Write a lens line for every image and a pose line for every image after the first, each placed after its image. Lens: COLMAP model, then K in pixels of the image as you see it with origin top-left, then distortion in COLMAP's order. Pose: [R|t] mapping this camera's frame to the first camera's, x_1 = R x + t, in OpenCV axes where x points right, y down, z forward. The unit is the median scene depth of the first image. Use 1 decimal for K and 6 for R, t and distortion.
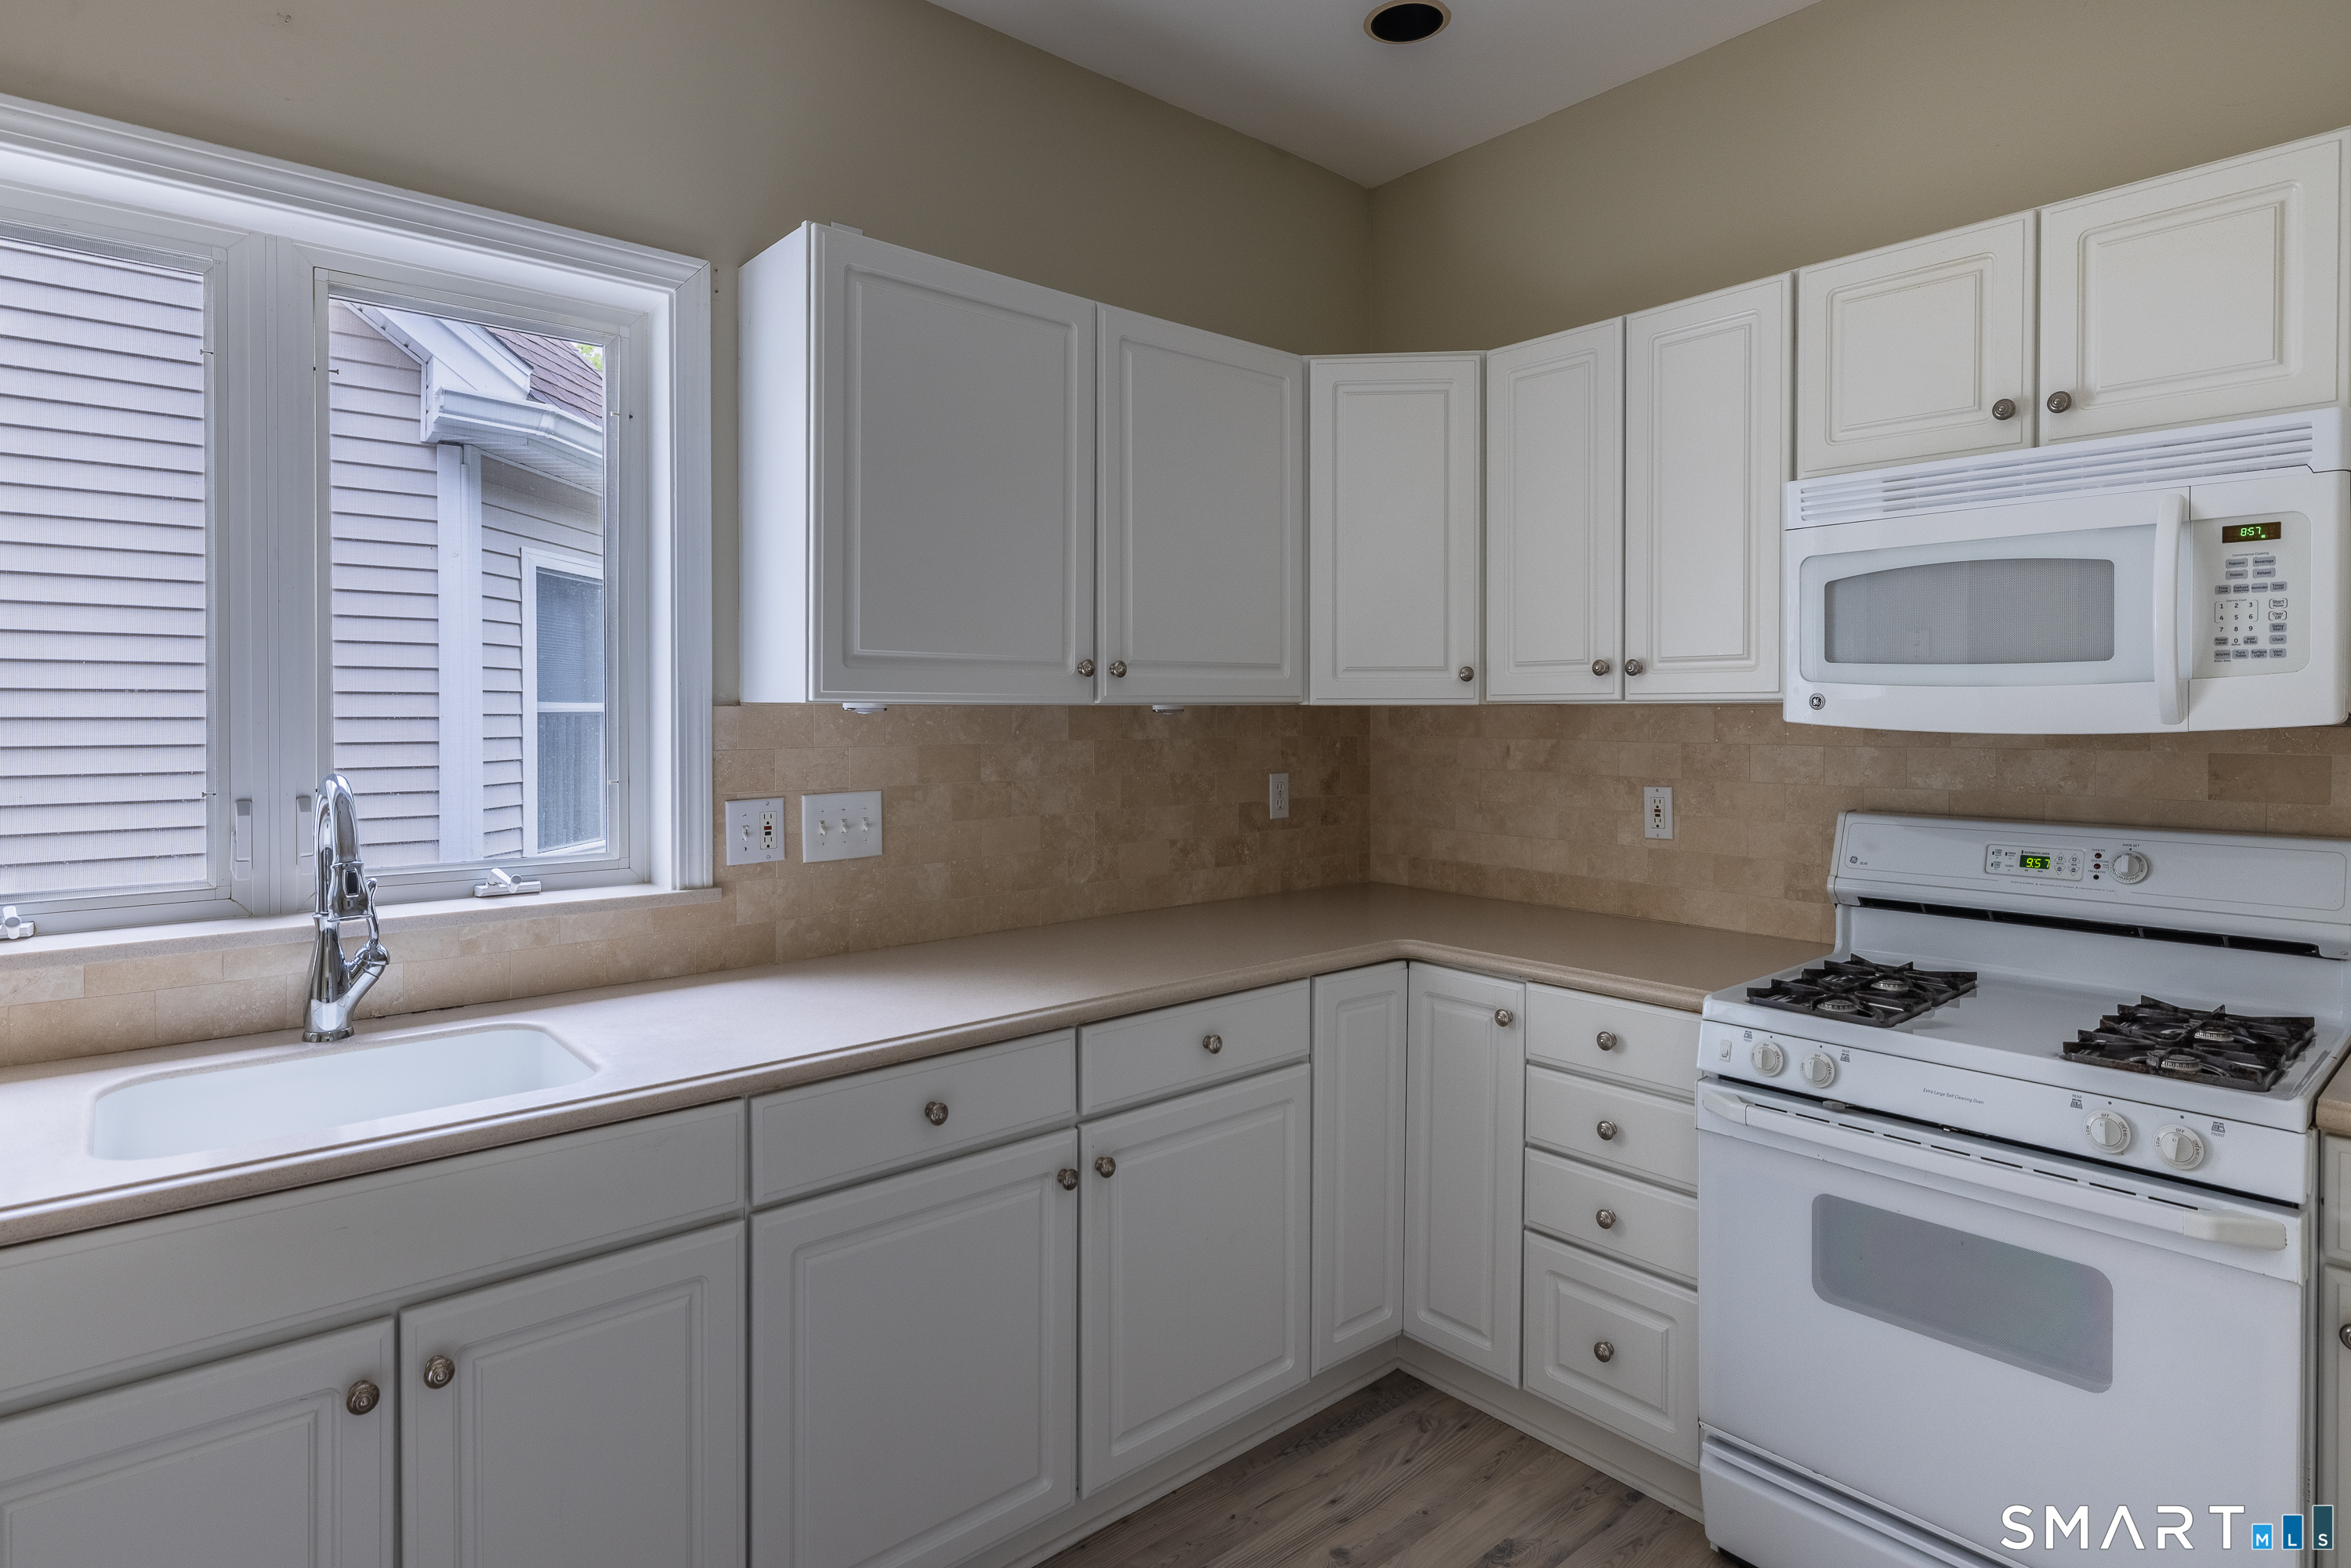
lens RADIAL K [[1236.6, 0, 1166.2], [0, 1236.6, 722.0], [0, 0, 1]] dist [-0.005325, 0.003380]
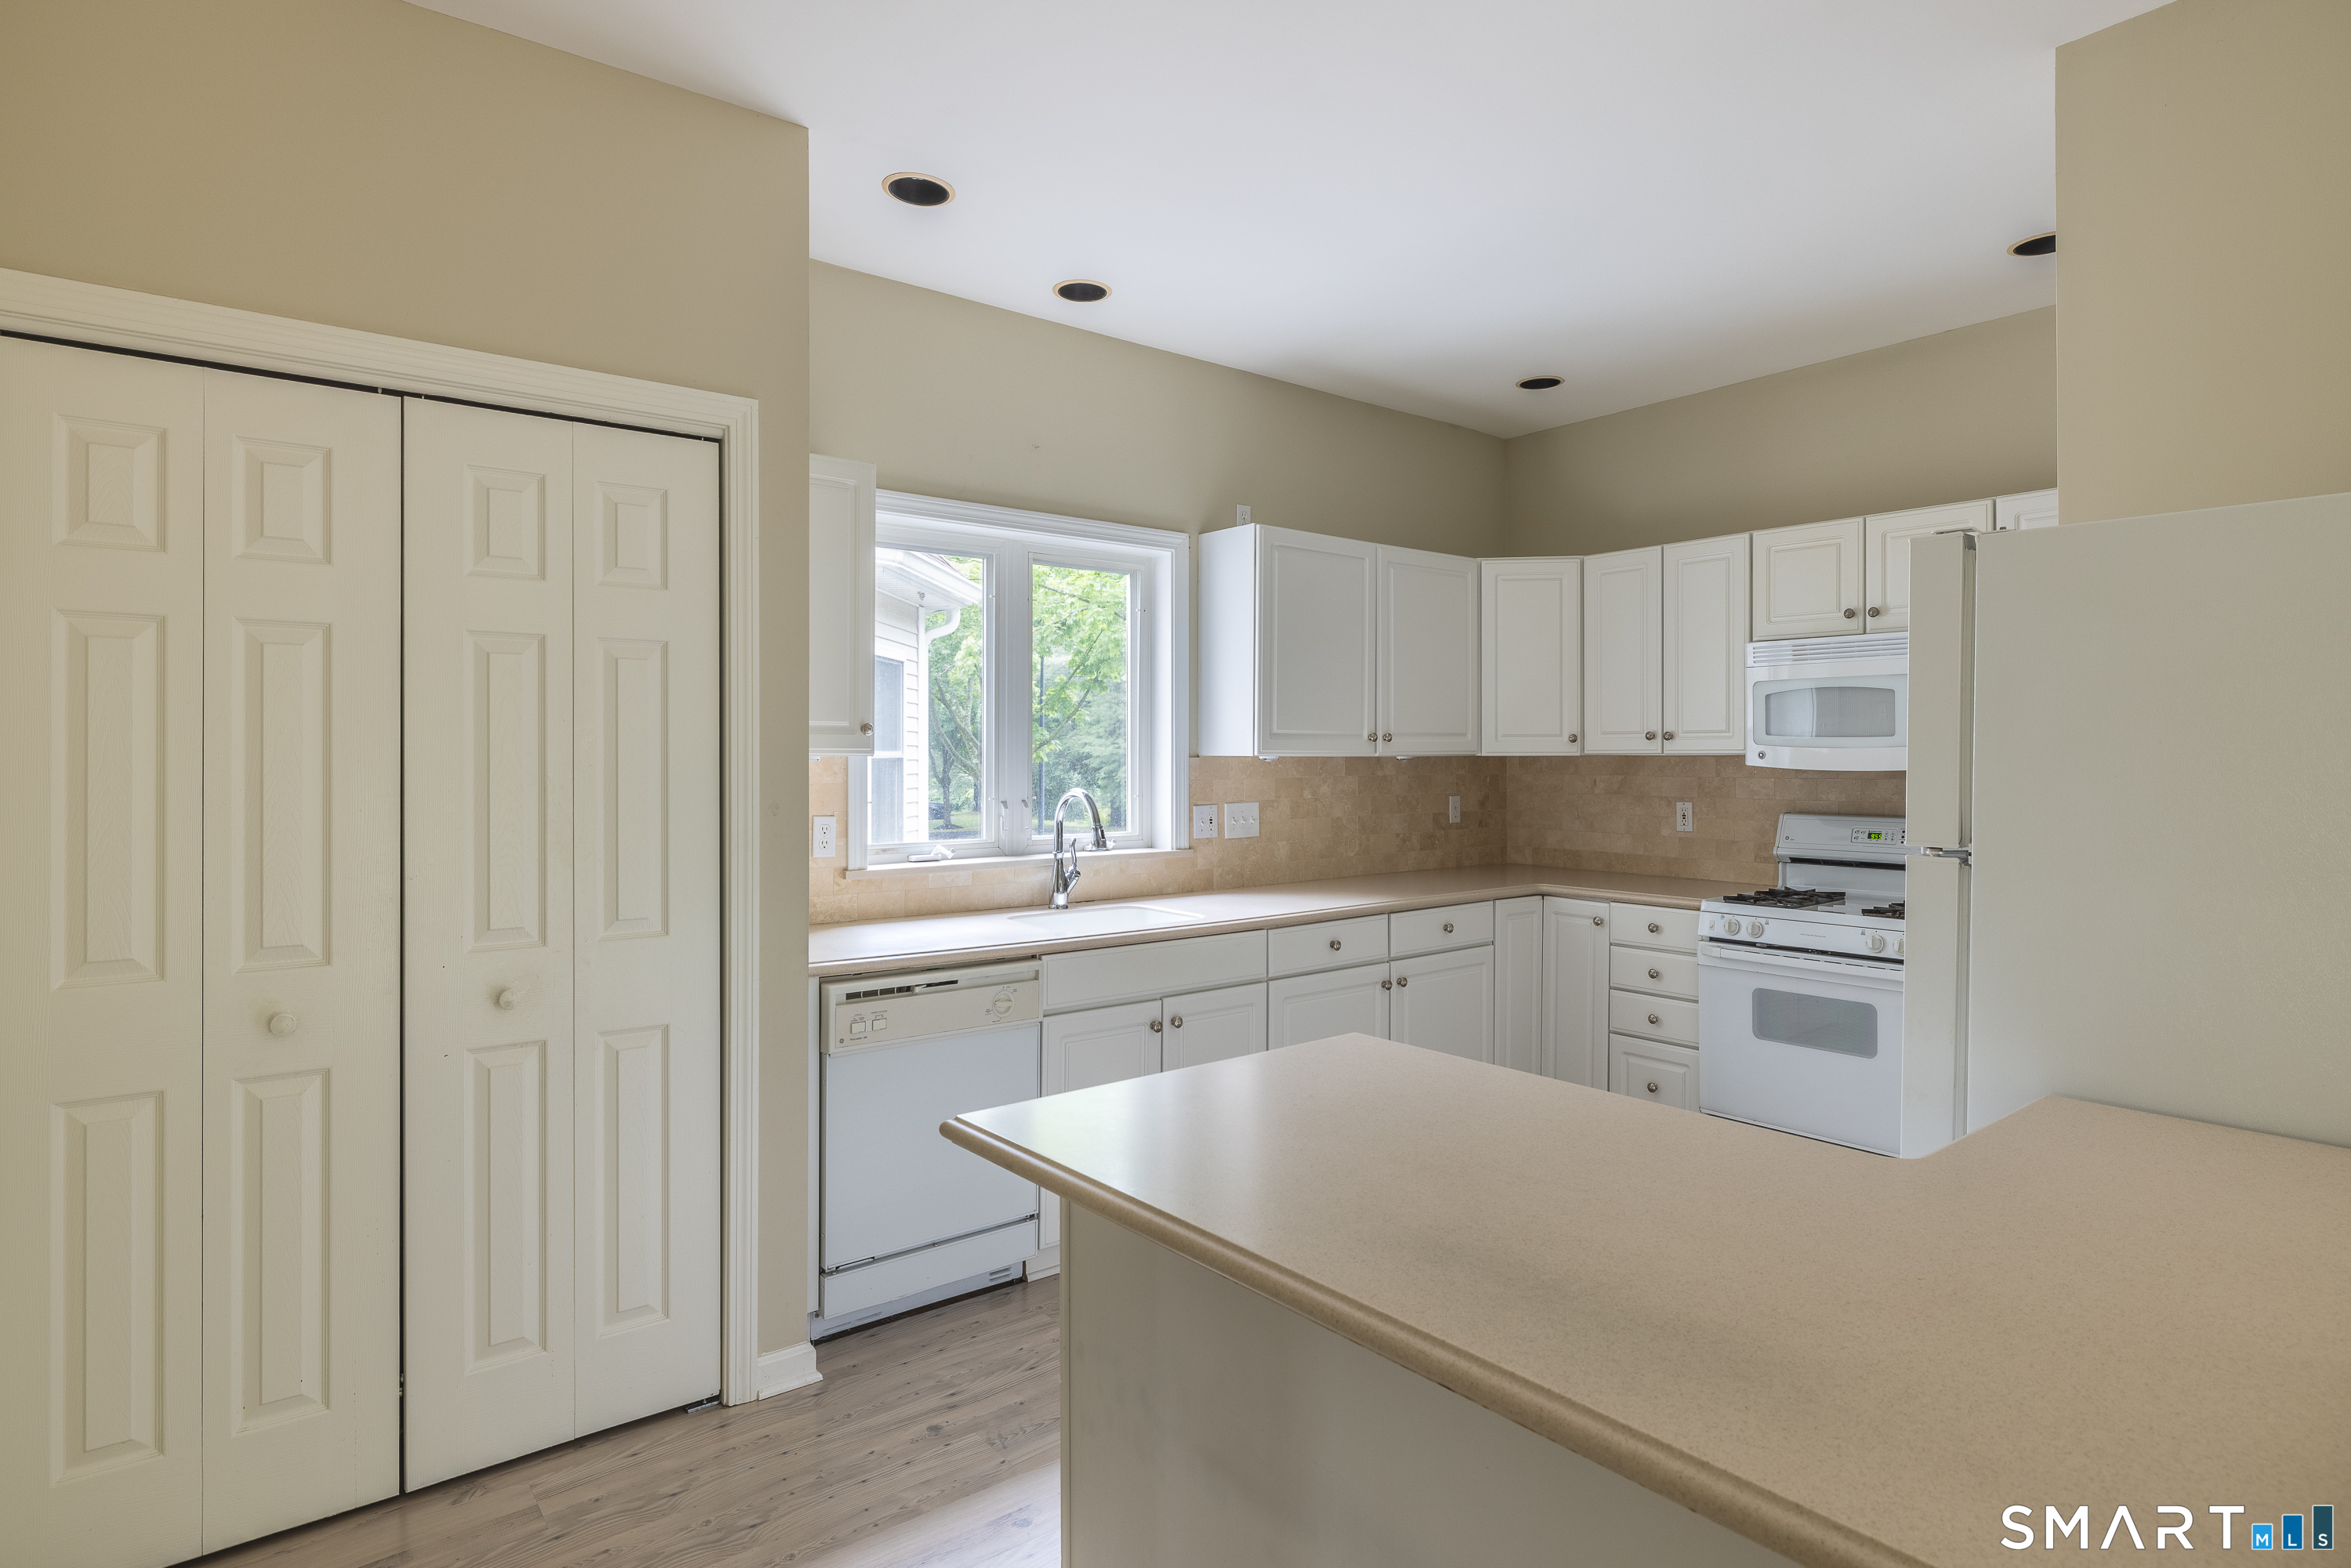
lens RADIAL K [[1236.6, 0, 1126.0], [0, 1236.6, 753.5], [0, 0, 1]] dist [-0.005325, 0.003380]
pose [[0.997446, -0.001106, -0.071409, -0.318469], [0.000437, 0.999956, -0.009390, -0.000826], [0.071417, 0.009335, 0.997403, -0.960232]]
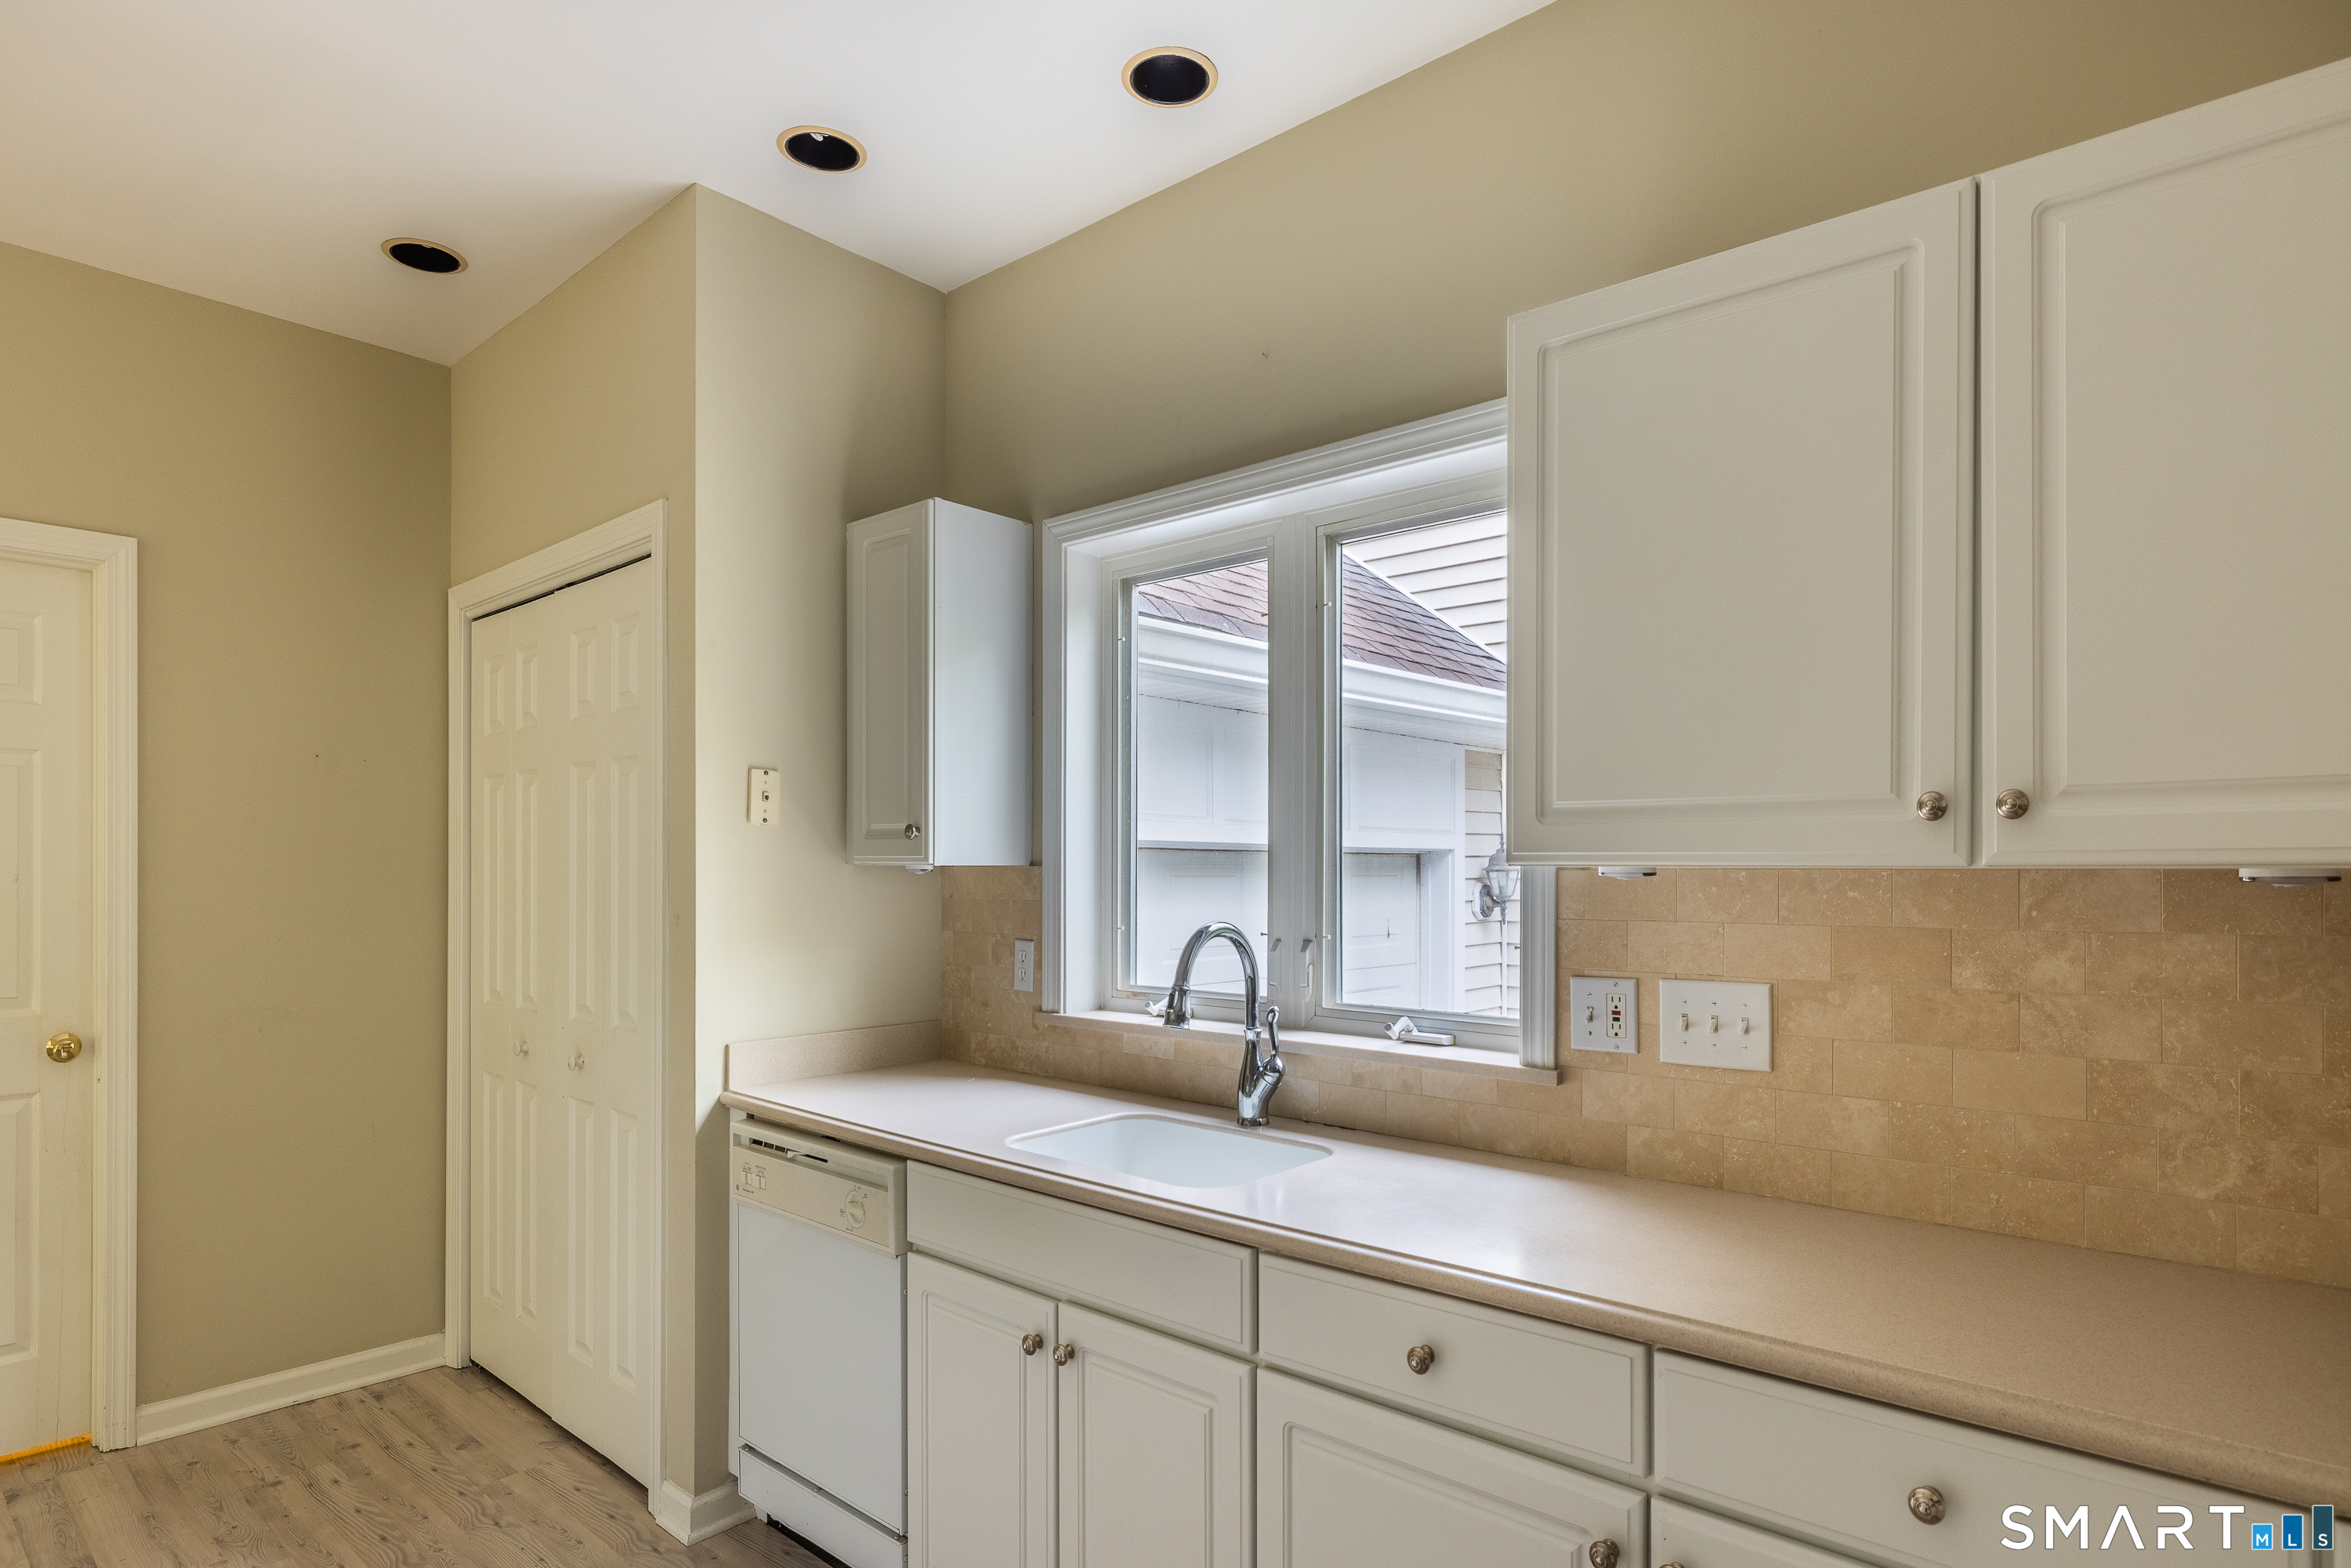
lens RADIAL K [[1236.6, 0, 1137.0], [0, 1236.6, 883.3], [0, 0, 1]] dist [-0.005325, 0.003380]
pose [[0.129750, 0.004242, -0.991538, 0.487759], [-0.017056, 0.999852, 0.002046, -0.000621], [0.991400, 0.016647, 0.129803, 0.560864]]
